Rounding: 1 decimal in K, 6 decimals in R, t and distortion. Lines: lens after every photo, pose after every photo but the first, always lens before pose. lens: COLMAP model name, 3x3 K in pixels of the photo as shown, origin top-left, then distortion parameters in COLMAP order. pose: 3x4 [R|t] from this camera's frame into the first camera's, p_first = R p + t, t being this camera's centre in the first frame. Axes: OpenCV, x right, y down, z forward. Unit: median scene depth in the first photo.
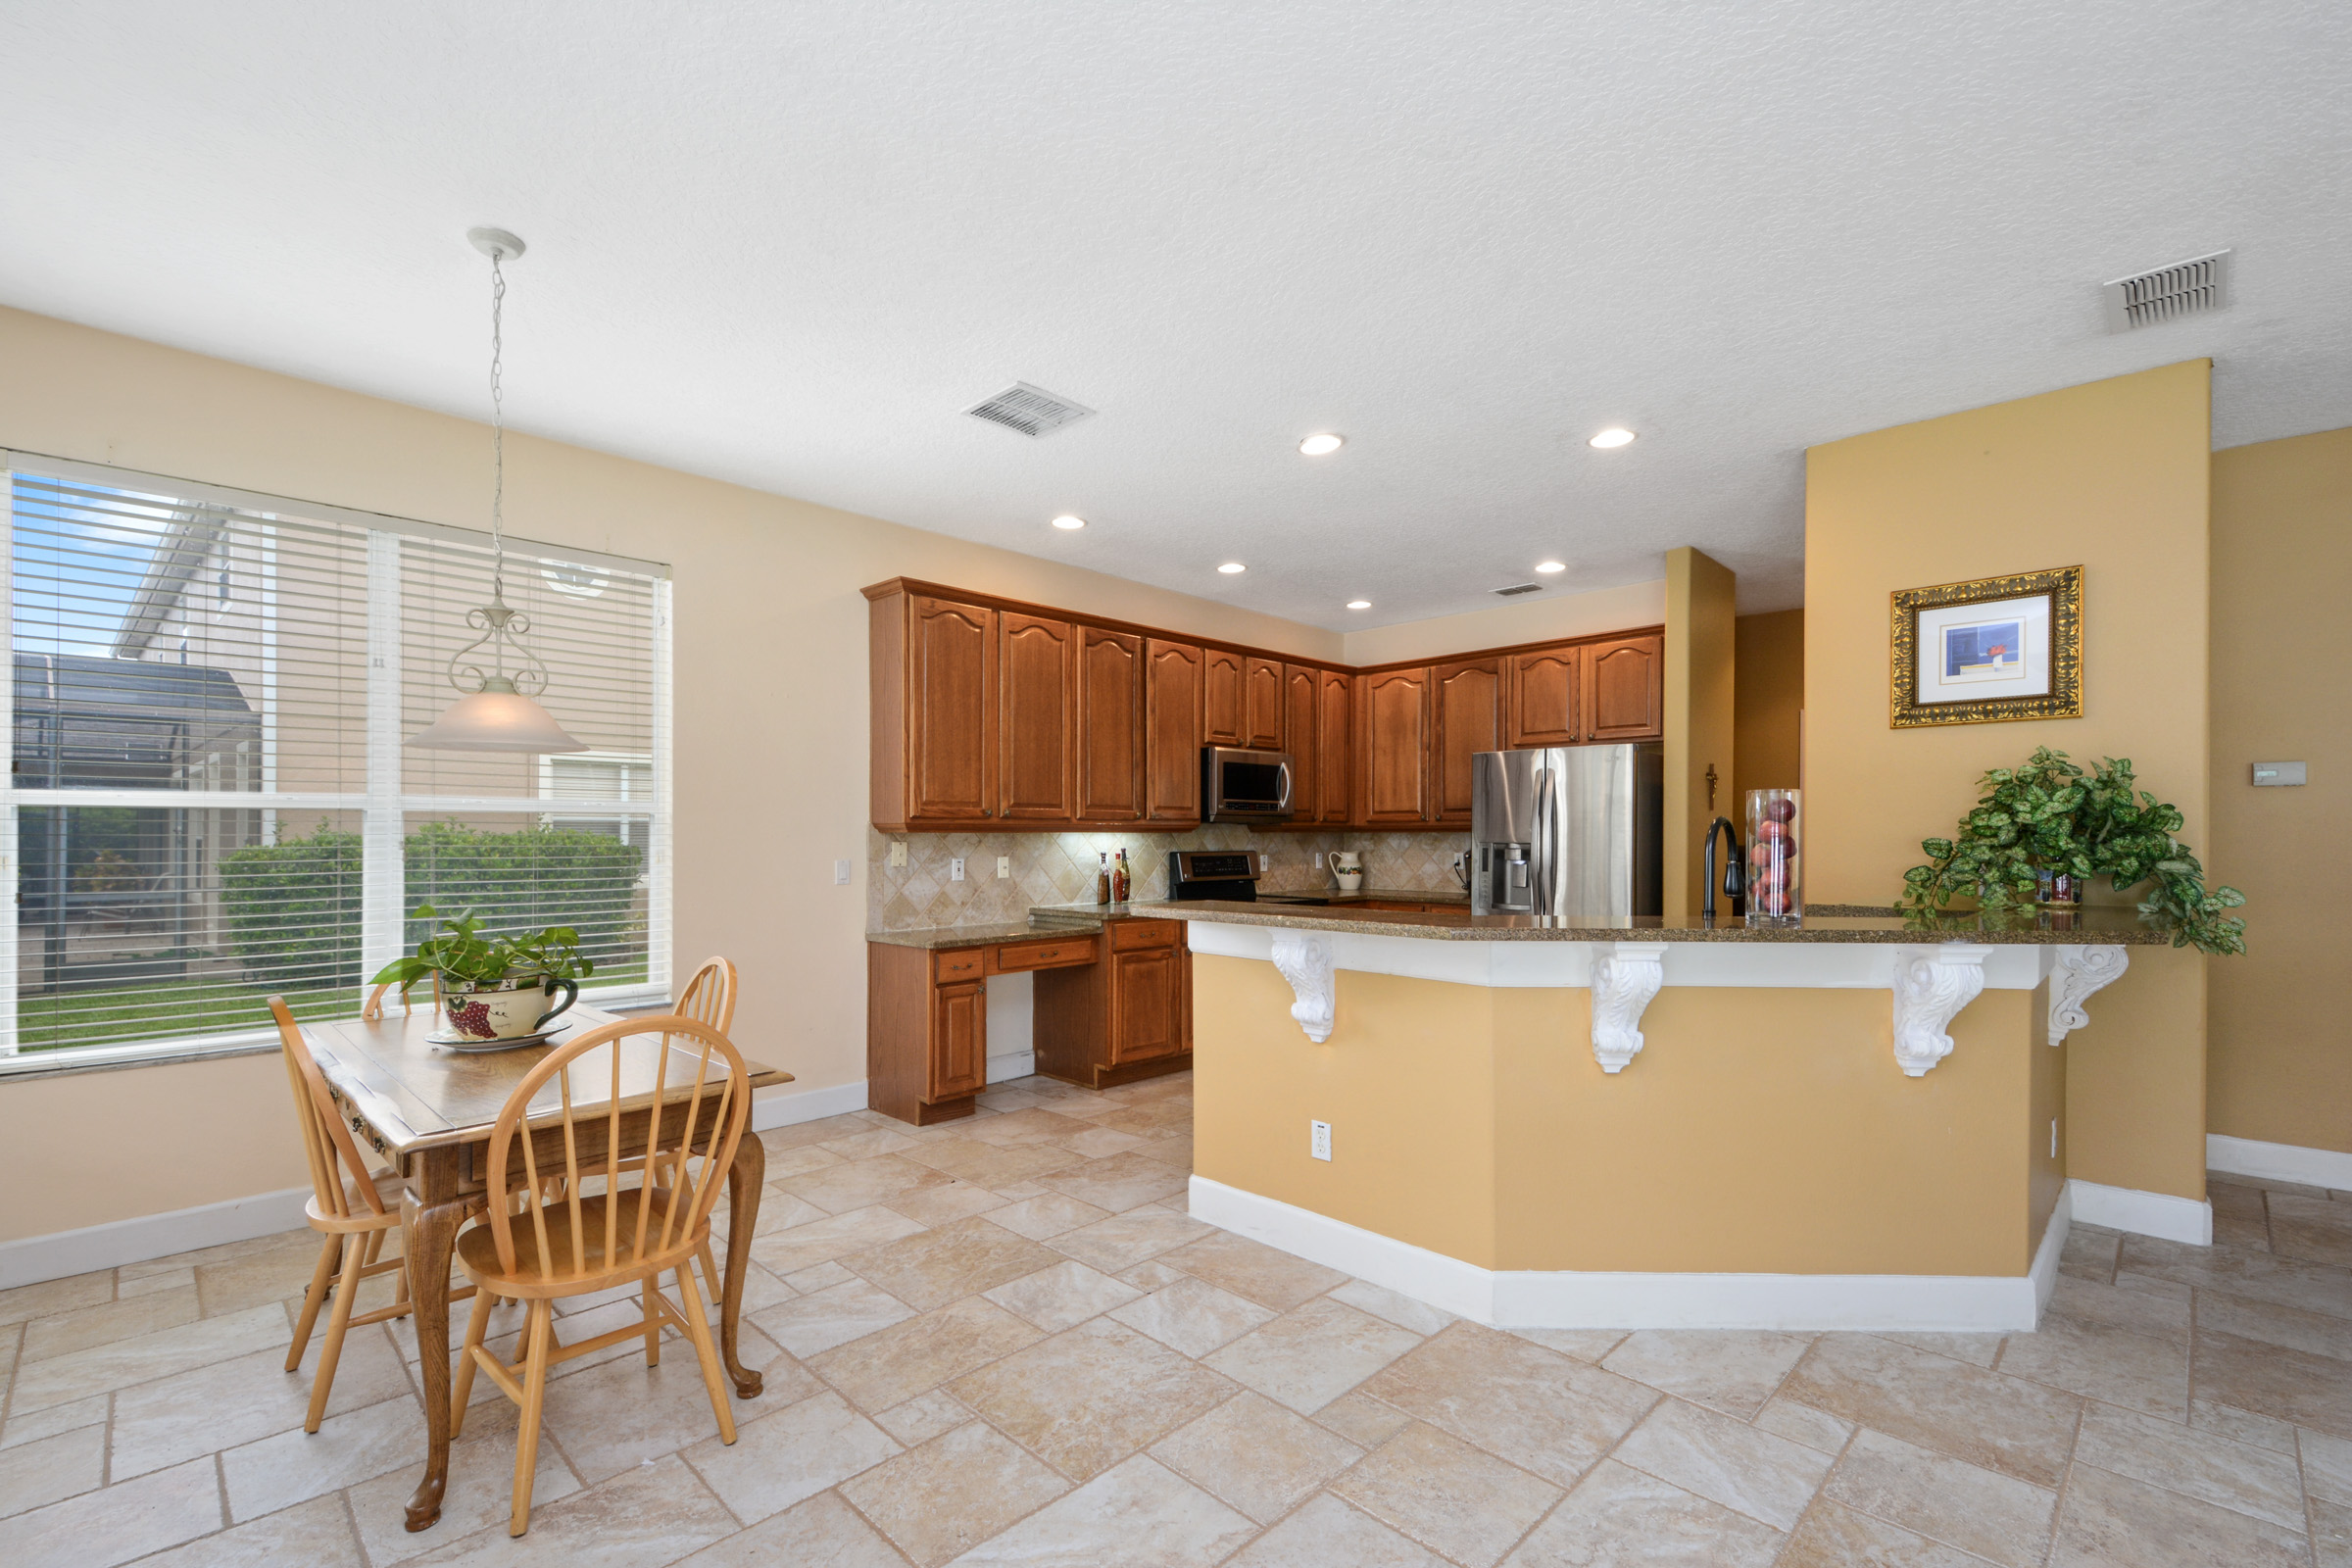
lens RADIAL K [[1013.1, 0, 1181.7], [0, 1013.1, 848.9], [0, 0, 1]] dist [0.001076, -0.000218]
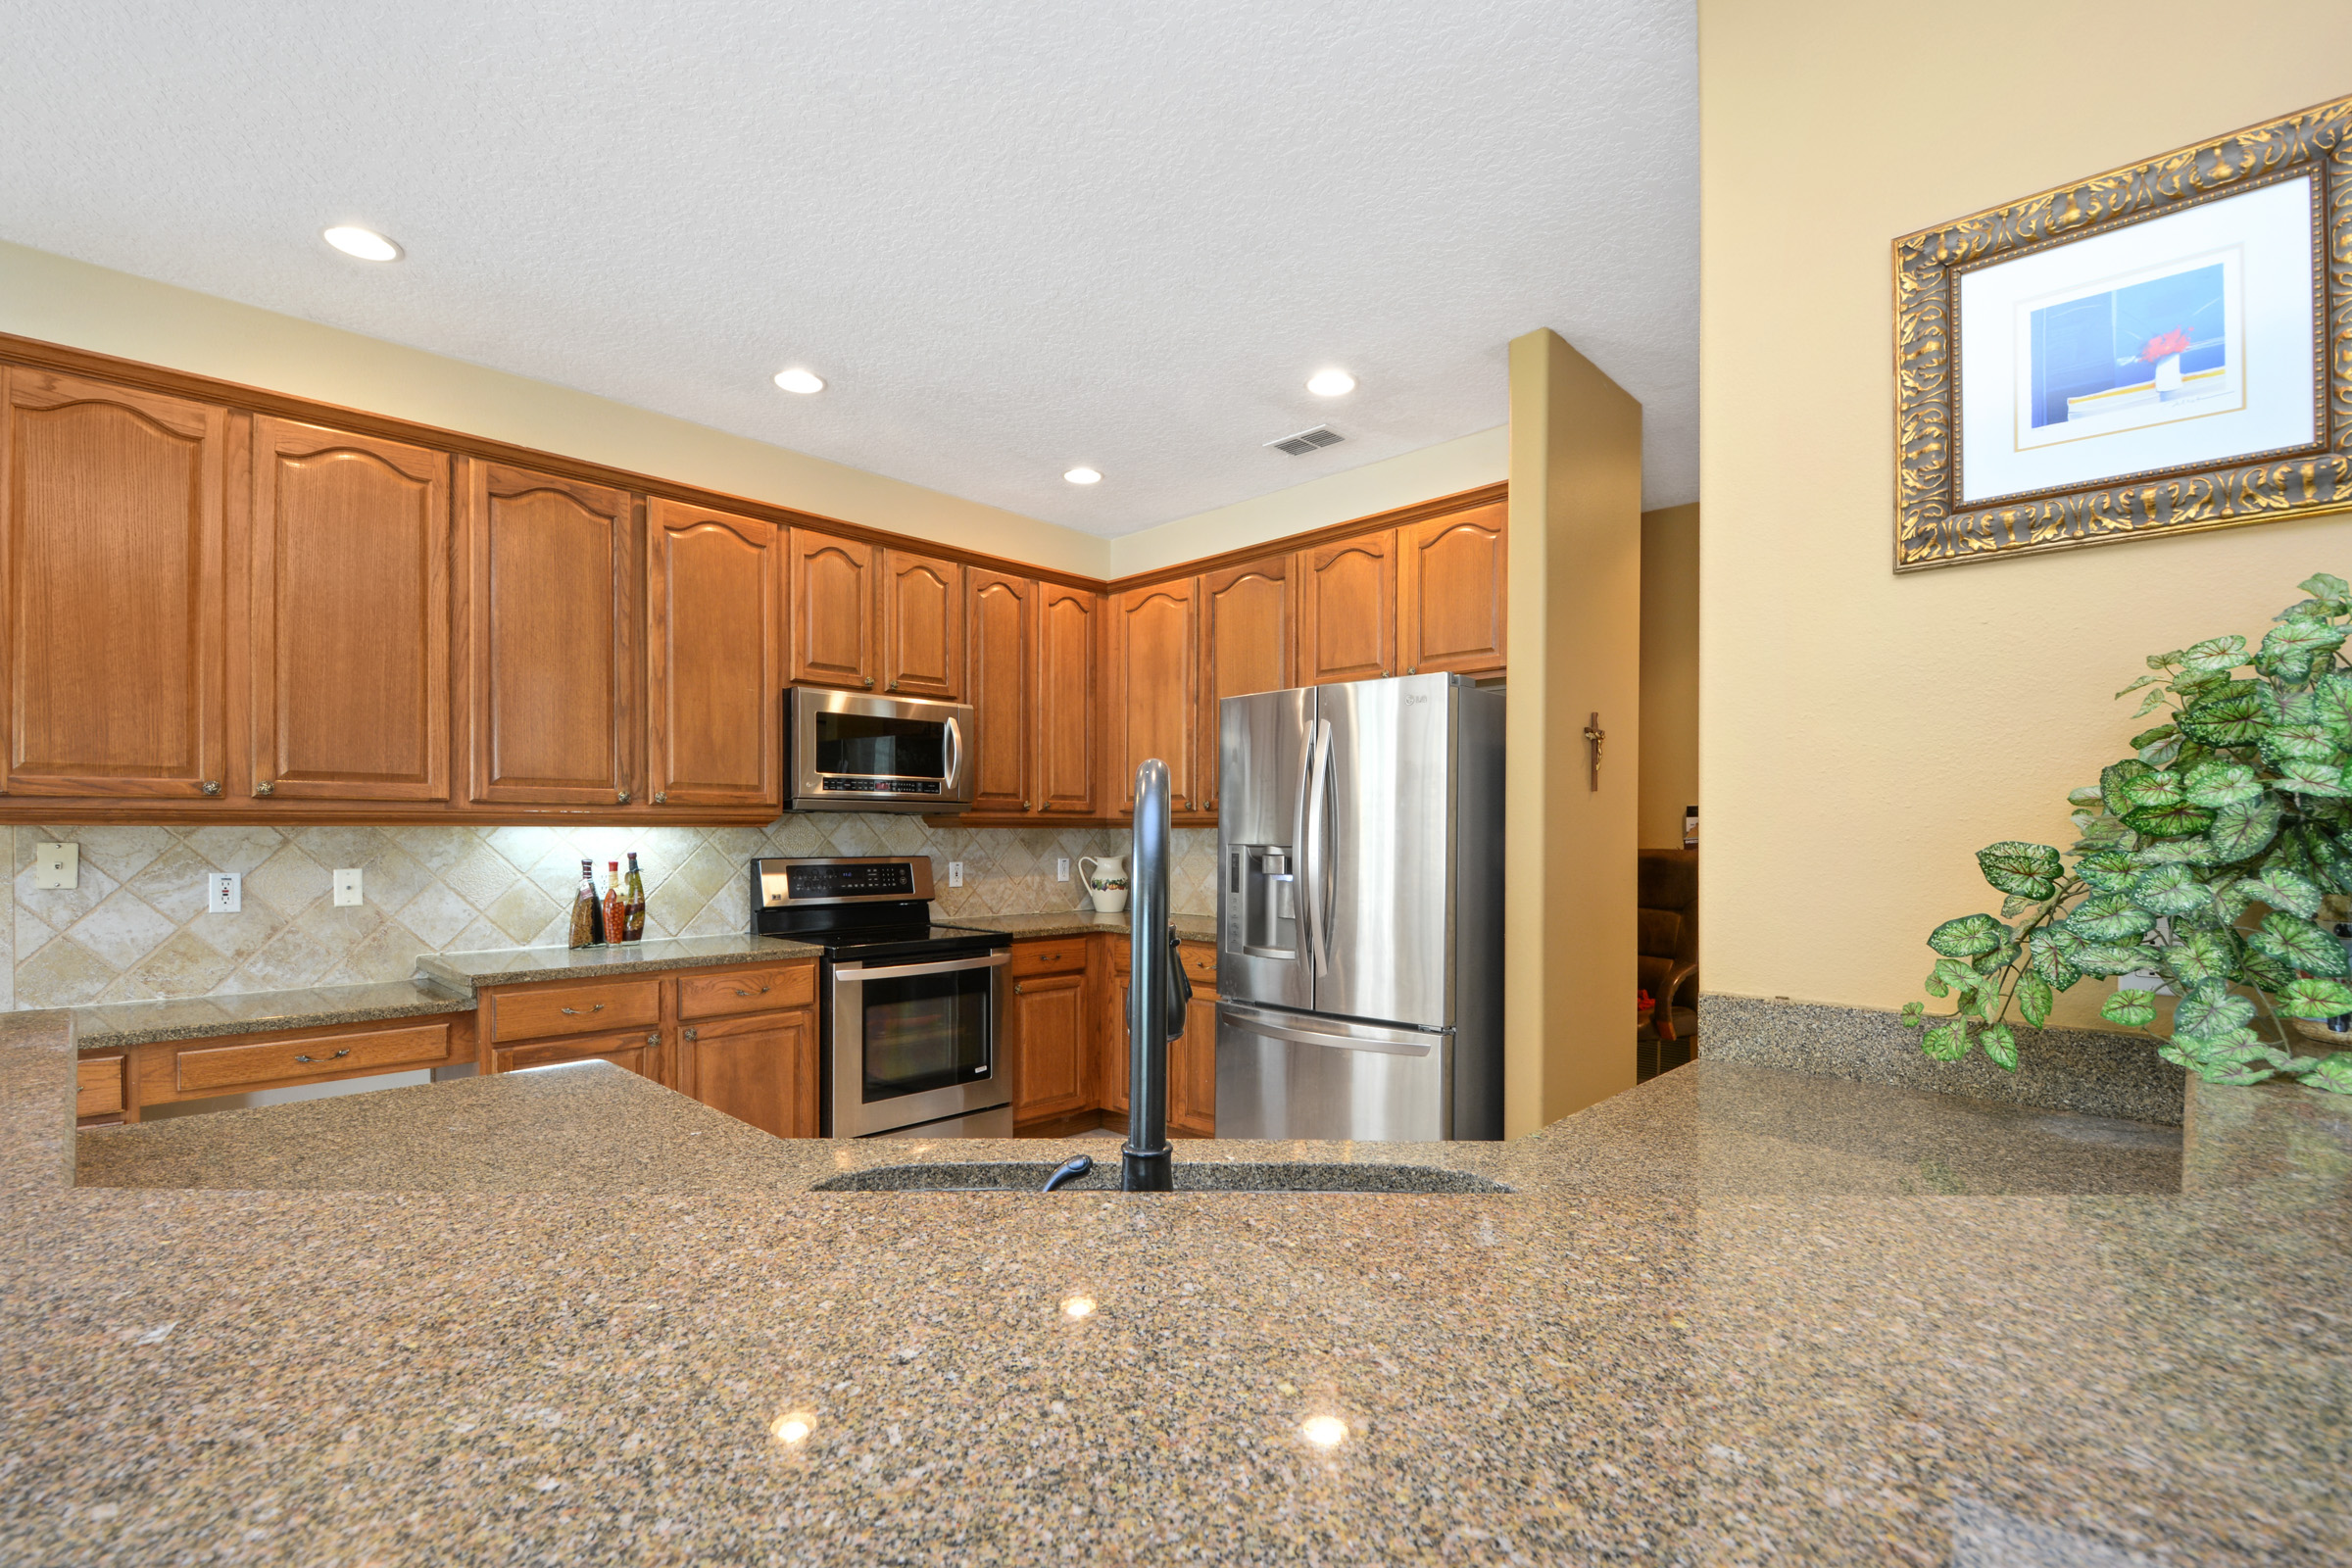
lens RADIAL K [[1035.3, 0, 1189.9], [0, 1035.3, 835.2], [0, 0, 1]] dist [0.031535, -0.025097]
pose [[0.999976, 0.001838, 0.006683, 0.285672], [-0.001765, 0.999939, -0.010916, -0.005374], [-0.006703, 0.010904, 0.999918, 0.402247]]
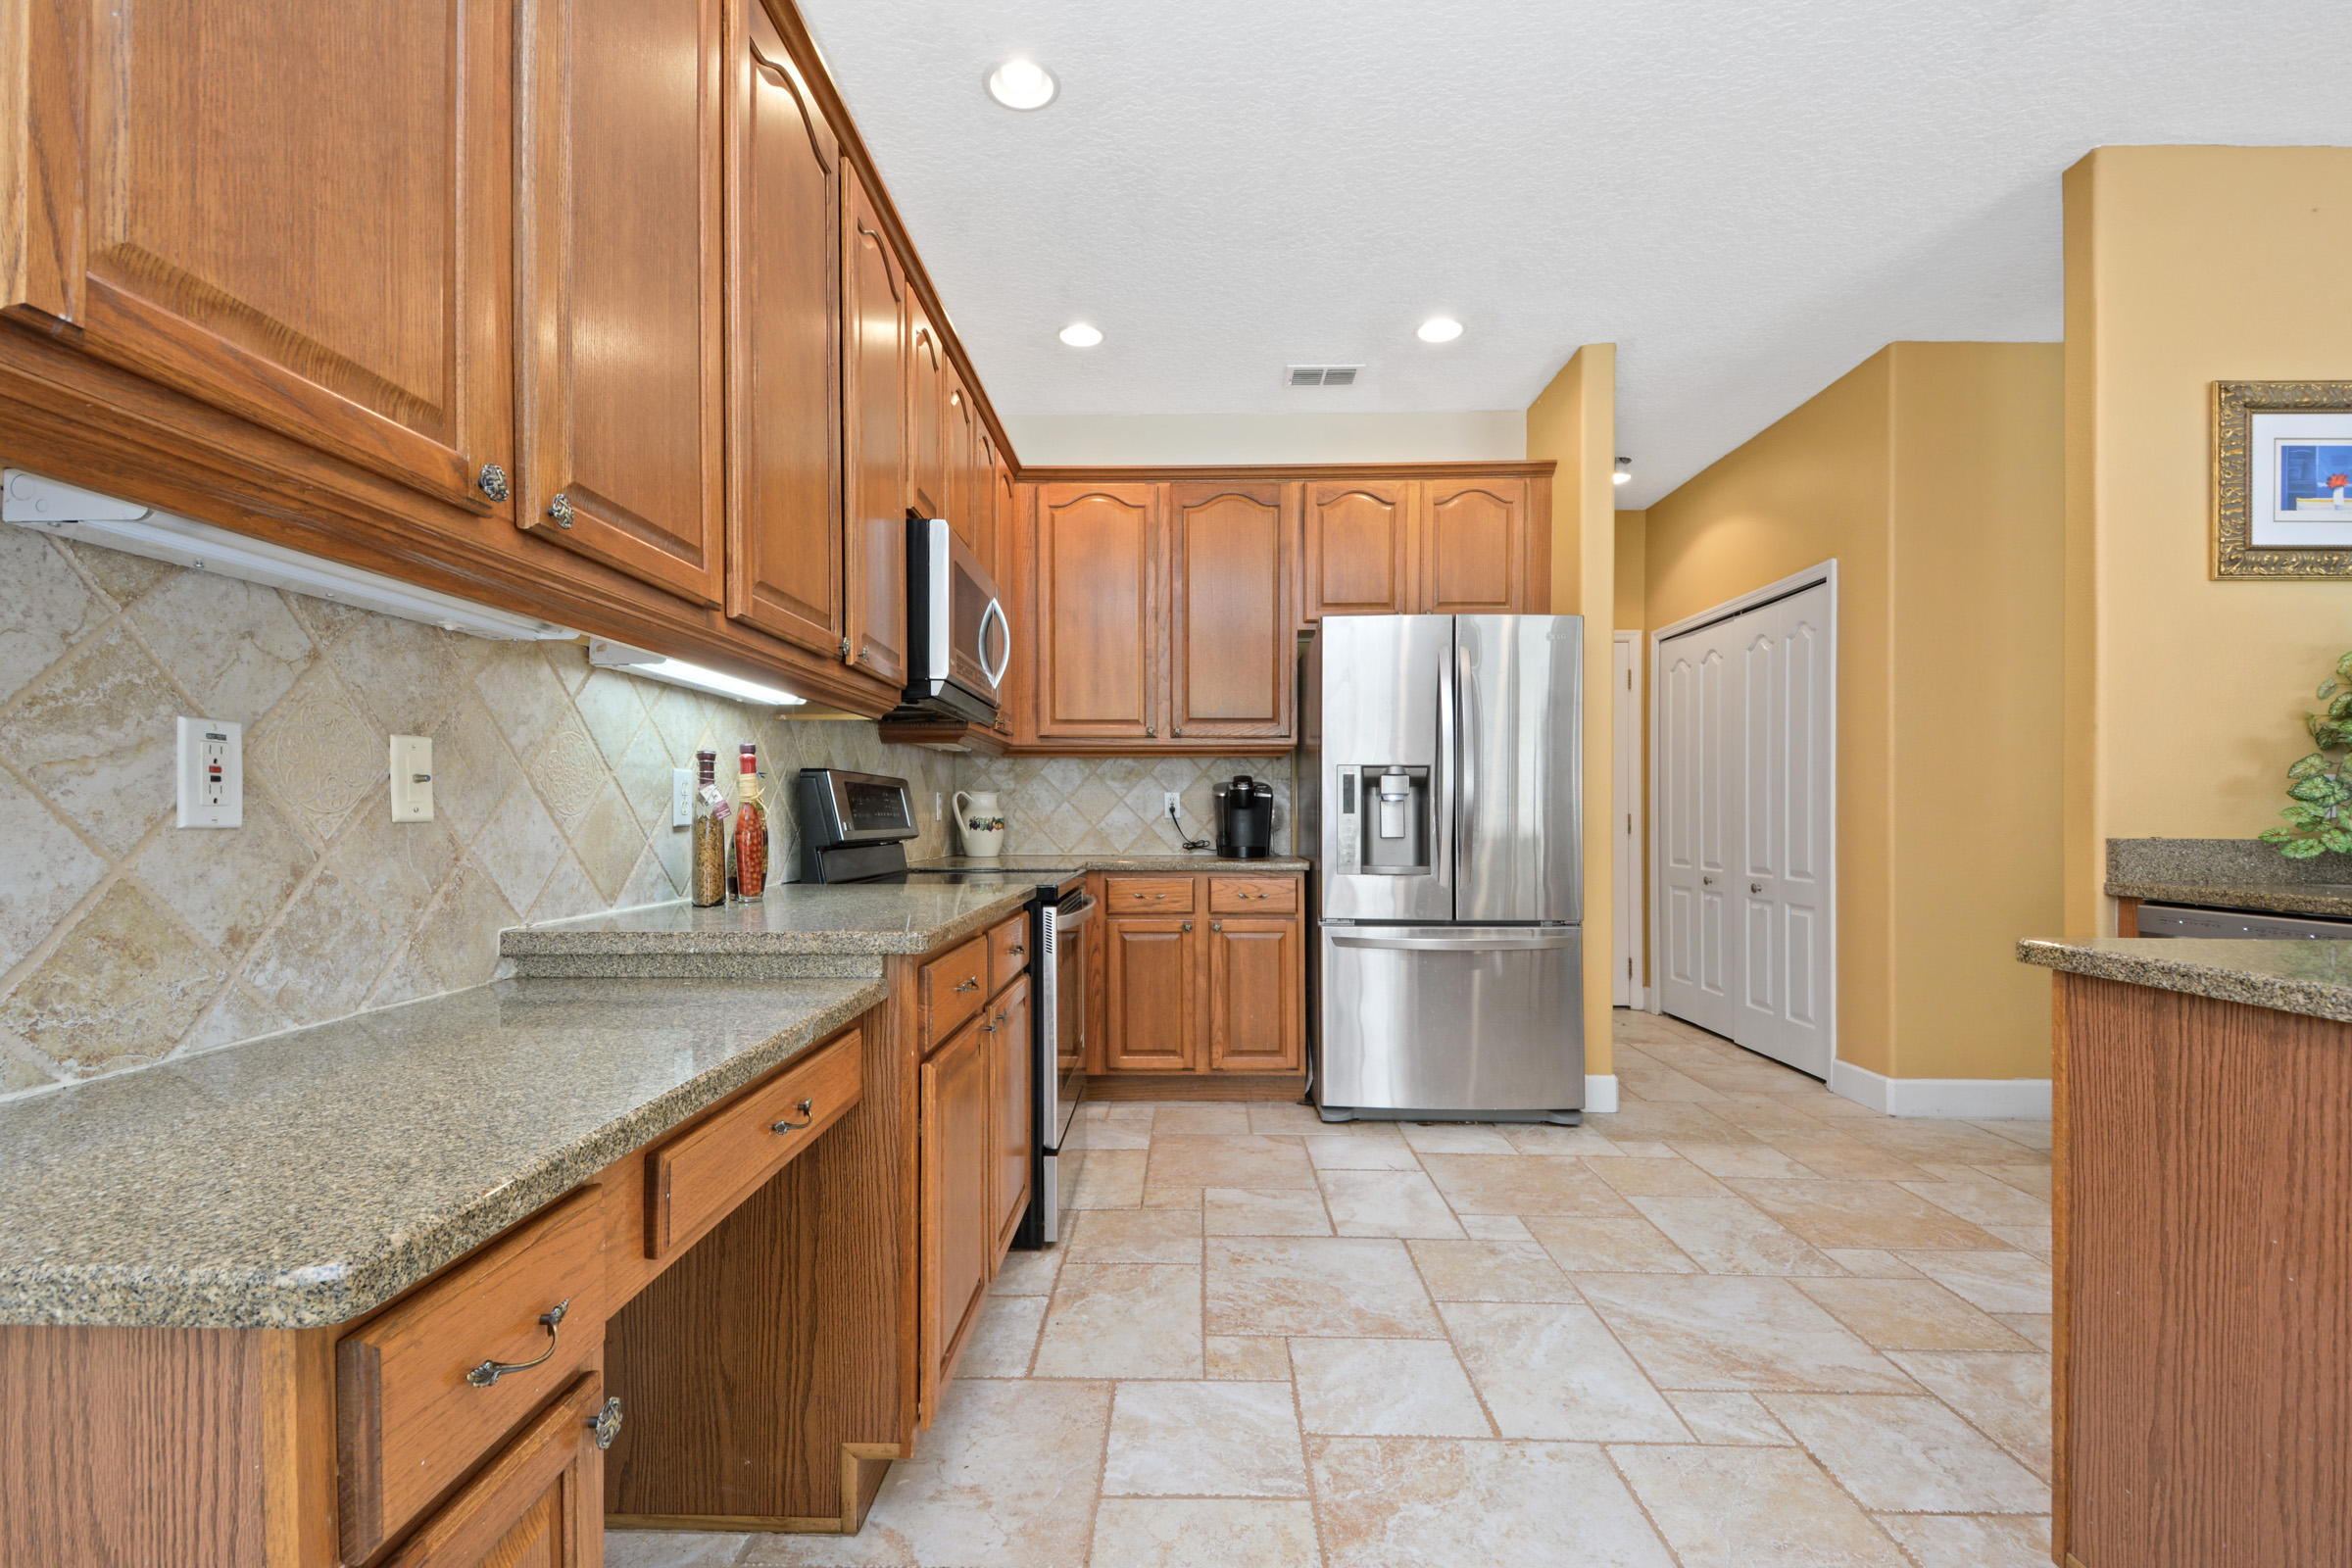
lens RADIAL K [[1009.2, 0, 1142.6], [0, 1009.2, 826.1], [0, 0, 1]] dist [0.000155, -0.000347]
pose [[0.736961, -0.005458, 0.675913, -0.207399], [0.005954, 0.999981, 0.001584, 0.029897], [-0.675909, 0.002857, 0.736980, 0.682765]]
